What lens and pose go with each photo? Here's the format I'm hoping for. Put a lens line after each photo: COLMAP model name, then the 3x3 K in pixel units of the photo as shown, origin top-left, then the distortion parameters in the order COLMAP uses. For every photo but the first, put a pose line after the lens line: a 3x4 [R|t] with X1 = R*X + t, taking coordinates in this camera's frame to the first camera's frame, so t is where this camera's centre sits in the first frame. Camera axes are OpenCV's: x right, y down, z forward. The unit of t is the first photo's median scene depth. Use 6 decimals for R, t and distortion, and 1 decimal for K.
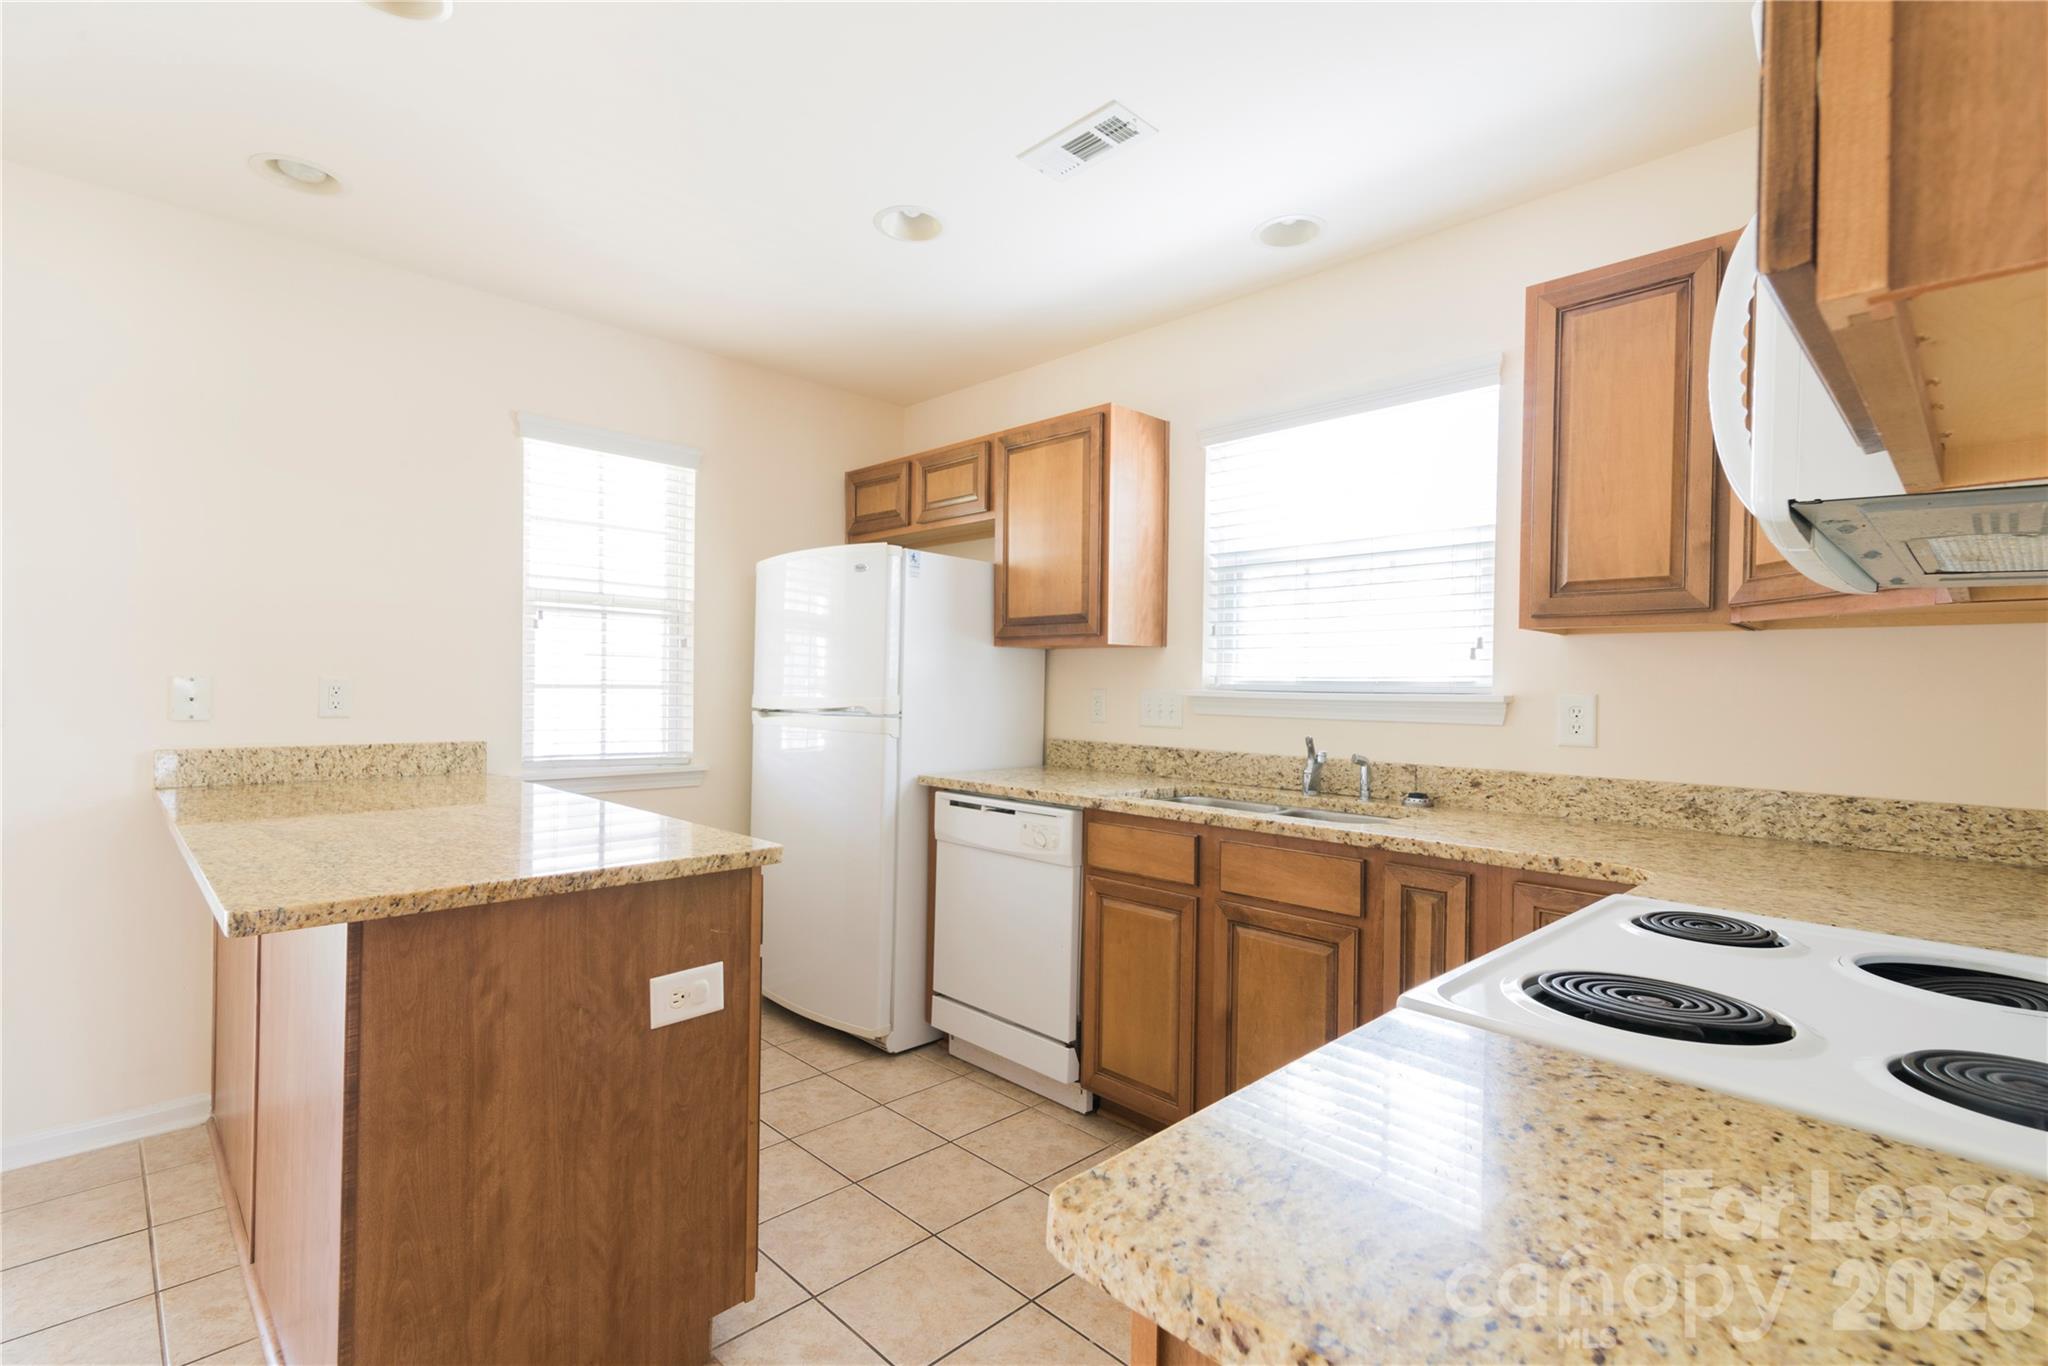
lens RADIAL K [[944.0, 0, 983.6], [0, 944.0, 688.7], [0, 0, 1]] dist [0.002043, 0.000048]
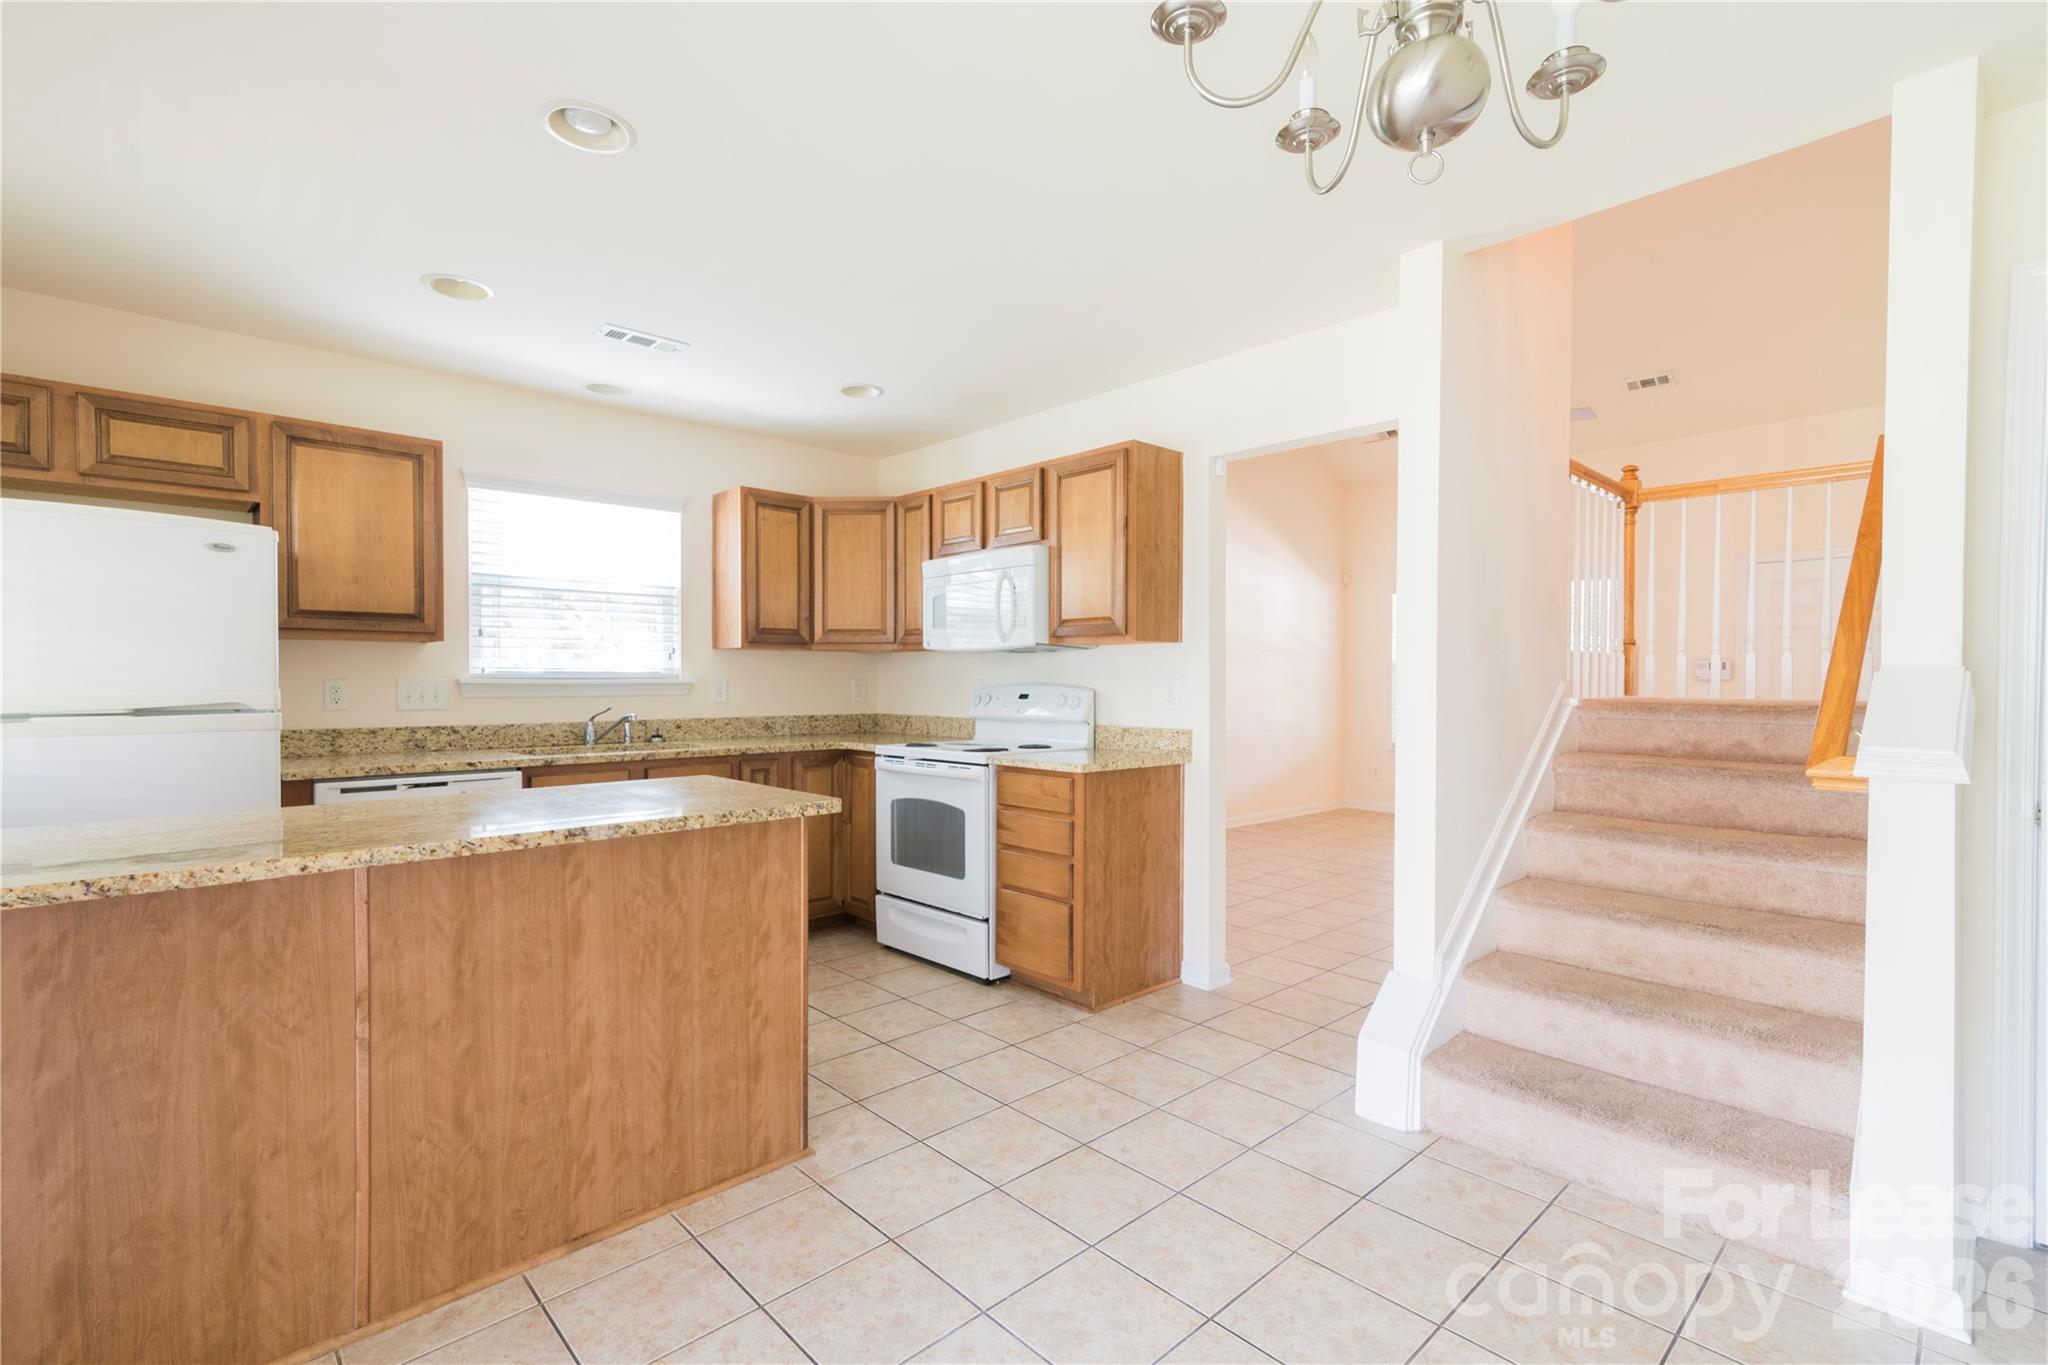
lens RADIAL K [[944.0, 0, 983.6], [0, 944.0, 688.2], [0, 0, 1]] dist [0.002043, 0.000048]
pose [[0.025181, -0.021708, 0.999447, -1.107784], [0.005564, 0.999752, 0.021575, -0.010091], [-0.999667, 0.005017, 0.025295, 0.293134]]
